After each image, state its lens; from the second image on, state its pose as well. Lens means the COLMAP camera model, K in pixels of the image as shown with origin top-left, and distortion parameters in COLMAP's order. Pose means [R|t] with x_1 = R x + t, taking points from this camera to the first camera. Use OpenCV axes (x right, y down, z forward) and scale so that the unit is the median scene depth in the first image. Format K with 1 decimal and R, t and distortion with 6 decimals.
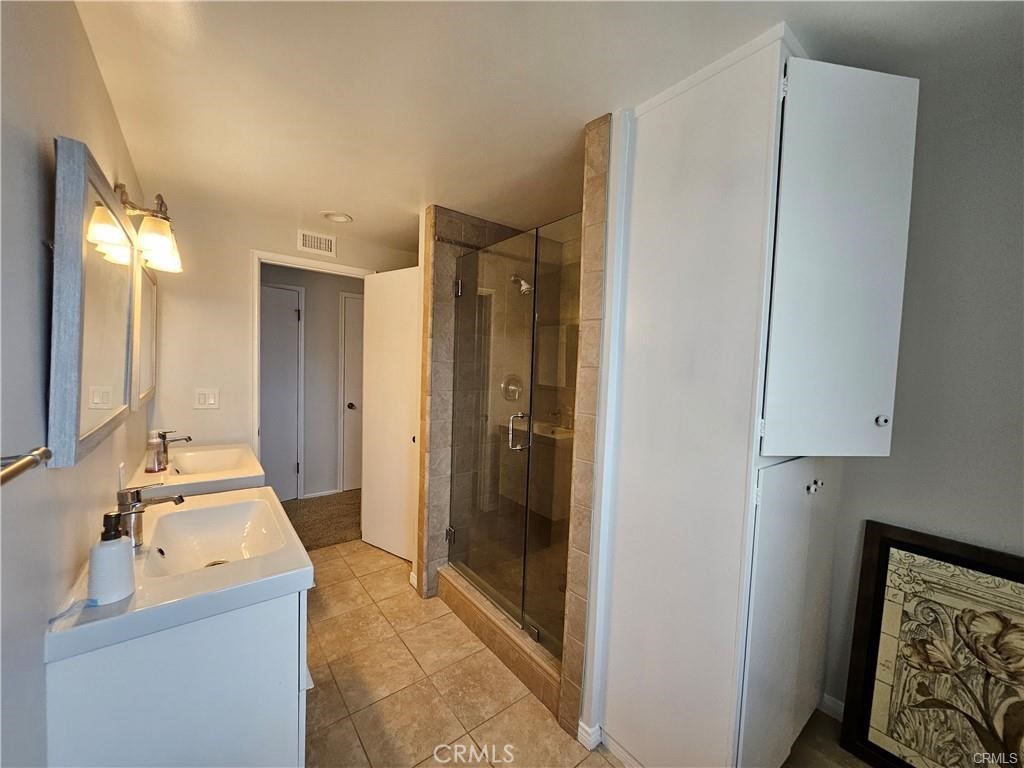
lens RADIAL K [[402.6, 0, 509.0], [0, 402.6, 385.0], [0, 0, 1]] dist [-0.002939, 0.000439]
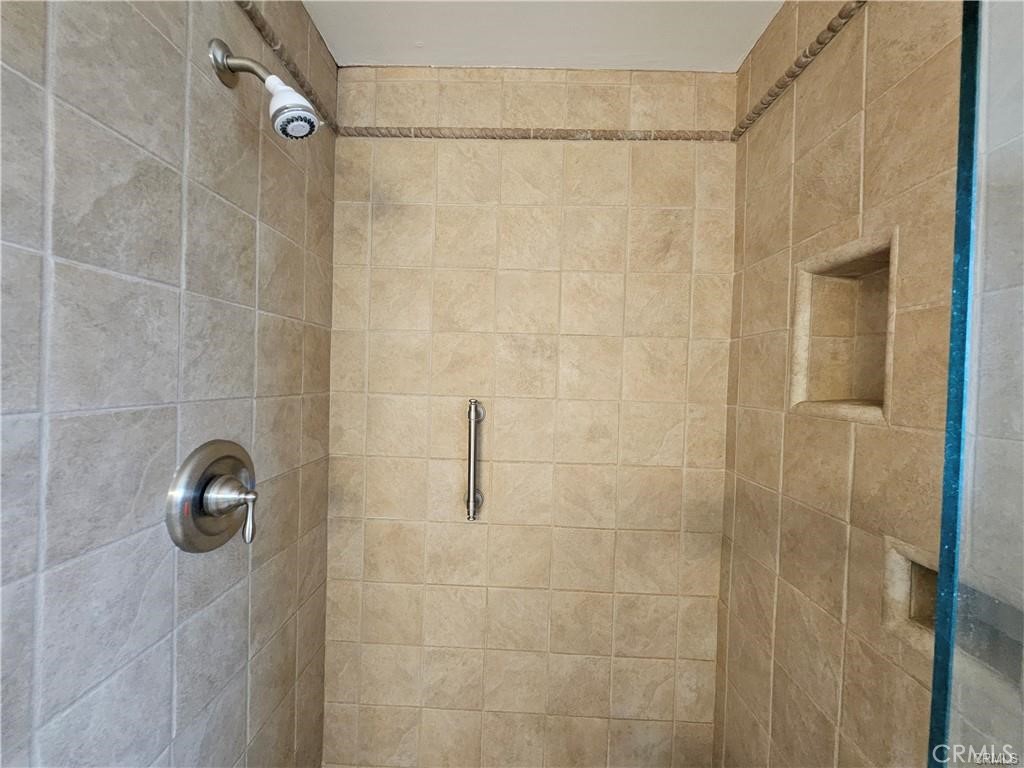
lens RADIAL K [[402.6, 0, 509.0], [0, 402.6, 385.0], [0, 0, 1]] dist [-0.002939, 0.000439]
pose [[0.627812, -0.024851, 0.777968, -0.109168], [0.025705, 0.999607, 0.011187, -0.089978], [-0.777940, 0.012974, 0.628204, 1.046401]]
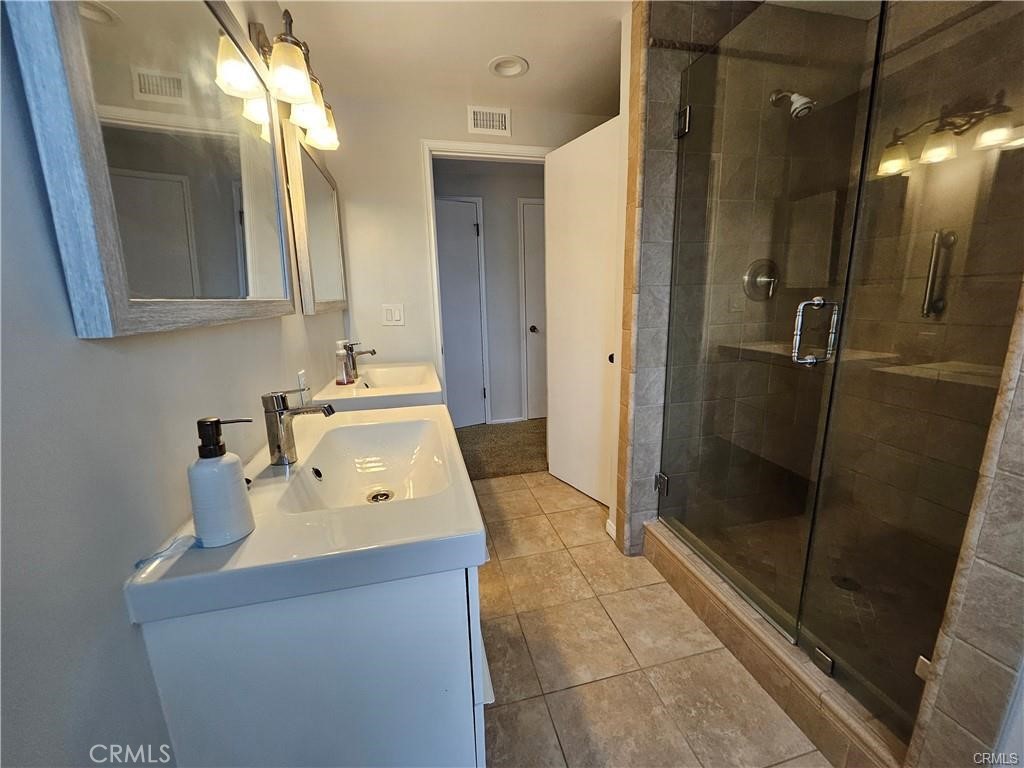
lens RADIAL K [[402.6, 0, 509.0], [0, 402.6, 385.0], [0, 0, 1]] dist [-0.002939, 0.000439]
pose [[0.908081, 0.029077, -0.417784, -0.130499], [0.036724, 0.988215, 0.148600, 0.093492], [0.417182, -0.150284, 0.896311, 0.317263]]
